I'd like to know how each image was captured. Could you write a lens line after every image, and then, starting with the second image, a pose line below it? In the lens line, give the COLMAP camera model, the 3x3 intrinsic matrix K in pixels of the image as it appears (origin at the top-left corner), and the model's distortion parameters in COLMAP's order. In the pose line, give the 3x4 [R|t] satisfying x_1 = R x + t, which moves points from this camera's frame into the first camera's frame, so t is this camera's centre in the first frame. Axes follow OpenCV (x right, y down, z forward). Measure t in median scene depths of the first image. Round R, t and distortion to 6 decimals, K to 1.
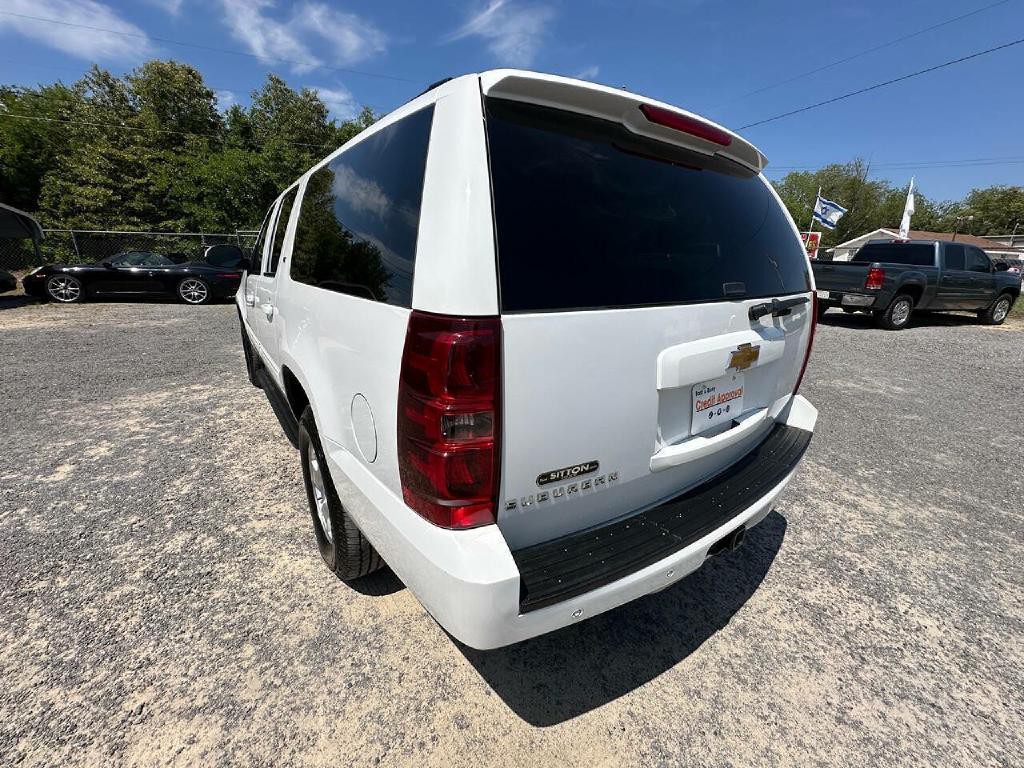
lens RADIAL K [[408.3, 0, 514.2], [0, 408.3, 384.1], [0, 0, 1]] dist [-0.003502, 0.000811]
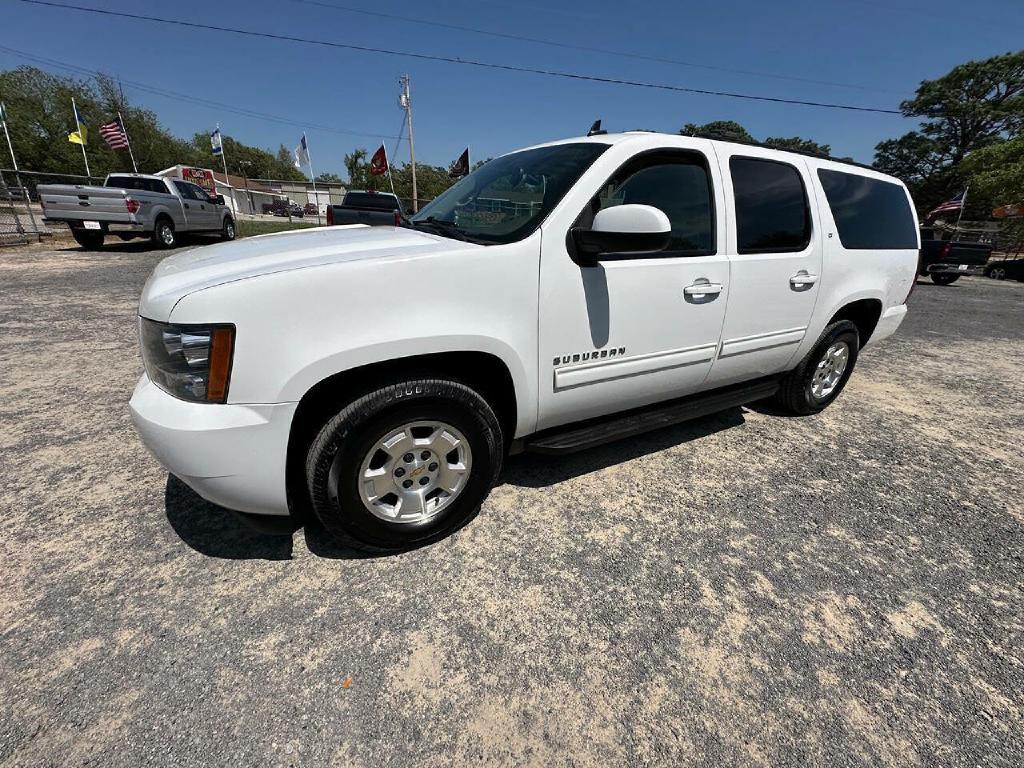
lens RADIAL K [[408.3, 0, 514.2], [0, 408.3, 382.5], [0, 0, 1]] dist [-0.003502, 0.000811]
pose [[0.128811, -0.385206, 0.913796, -2.601069], [0.255732, 0.903209, 0.344695, -0.733231], [-0.958128, 0.189287, 0.214853, 2.216368]]
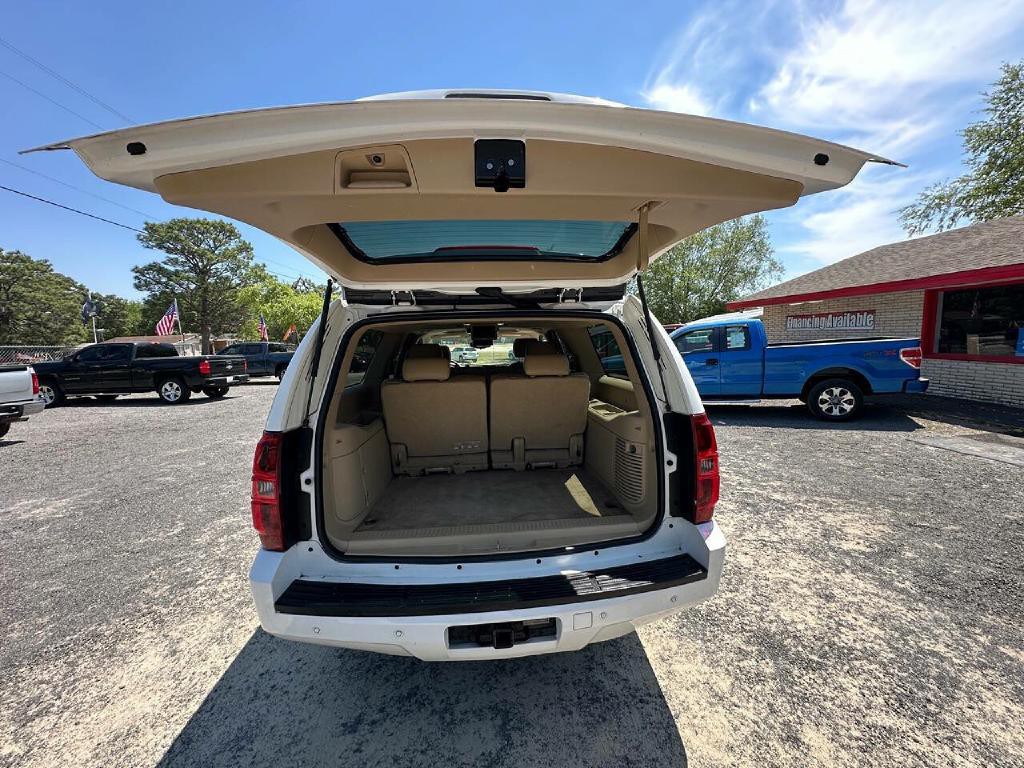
lens RADIAL K [[408.3, 0, 510.1], [0, 408.3, 378.9], [0, 0, 1]] dist [-0.003502, 0.000811]
pose [[-0.975401, -0.023759, 0.219153, -0.897468], [0.063834, 0.921136, 0.383972, -1.568564], [-0.210992, 0.388516, -0.896960, 4.466542]]
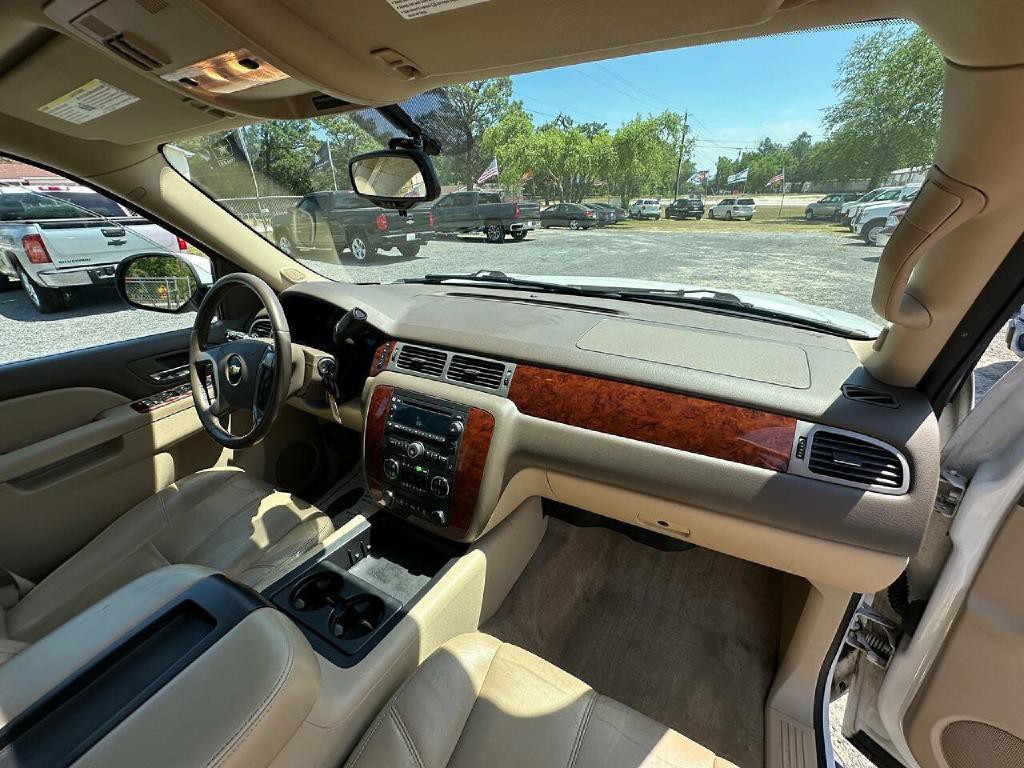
lens RADIAL K [[408.3, 0, 514.2], [0, 408.3, 380.9], [0, 0, 1]] dist [-0.003502, 0.000811]
pose [[-0.684874, -0.307280, 0.660701, -0.413388], [0.223317, 0.774584, 0.591734, -0.681539], [-0.693597, 0.552809, -0.461872, 1.808387]]
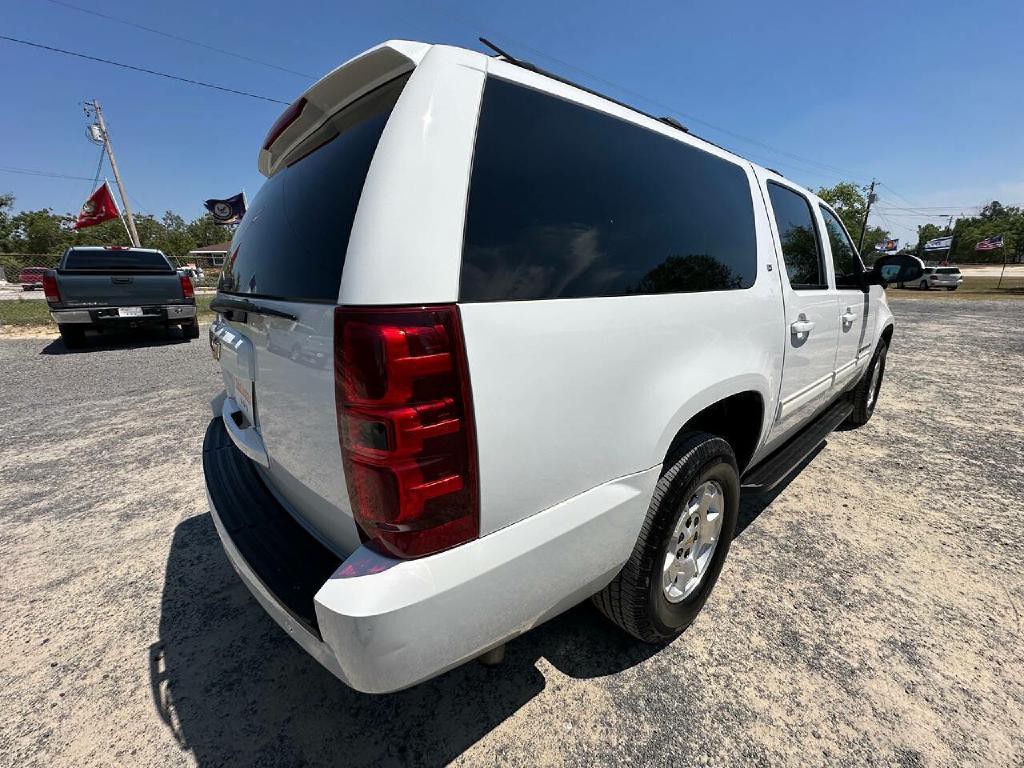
lens RADIAL K [[408.3, 0, 512.8], [0, 408.3, 381.3], [0, 0, 1]] dist [-0.003502, 0.000811]
pose [[-0.400714, -0.258102, 0.879097, -1.593825], [0.279832, 0.879174, 0.385678, -1.107958], [-0.872423, 0.400546, -0.280072, 3.475603]]
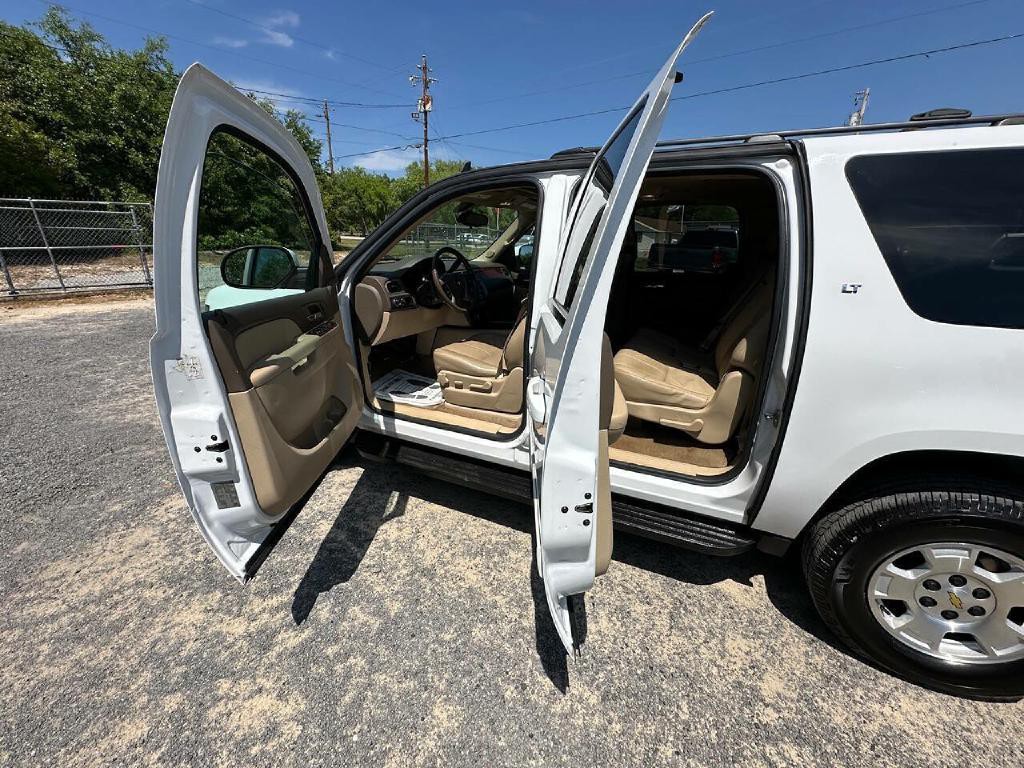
lens RADIAL K [[408.3, 0, 513.6], [0, 408.3, 383.3], [0, 0, 1]] dist [-0.003502, 0.000811]
pose [[0.871005, -0.164211, 0.463017, -1.662174], [0.142612, 0.986412, 0.081562, -0.349511], [-0.470119, -0.005009, 0.882589, 0.836926]]
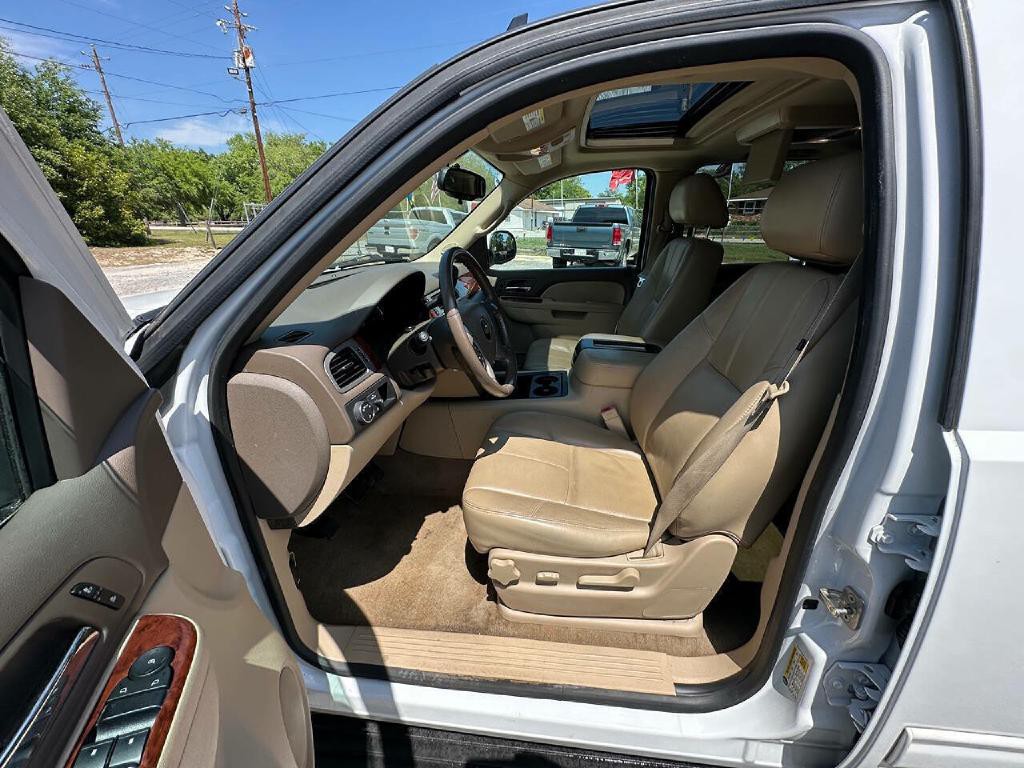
lens RADIAL K [[408.3, 0, 513.1], [0, 408.3, 383.7], [0, 0, 1]] dist [-0.003502, 0.000811]
pose [[0.676123, -0.296090, 0.674676, -1.525980], [0.241738, 0.954157, 0.176486, -0.636552], [-0.696003, 0.043769, 0.716704, 1.752571]]
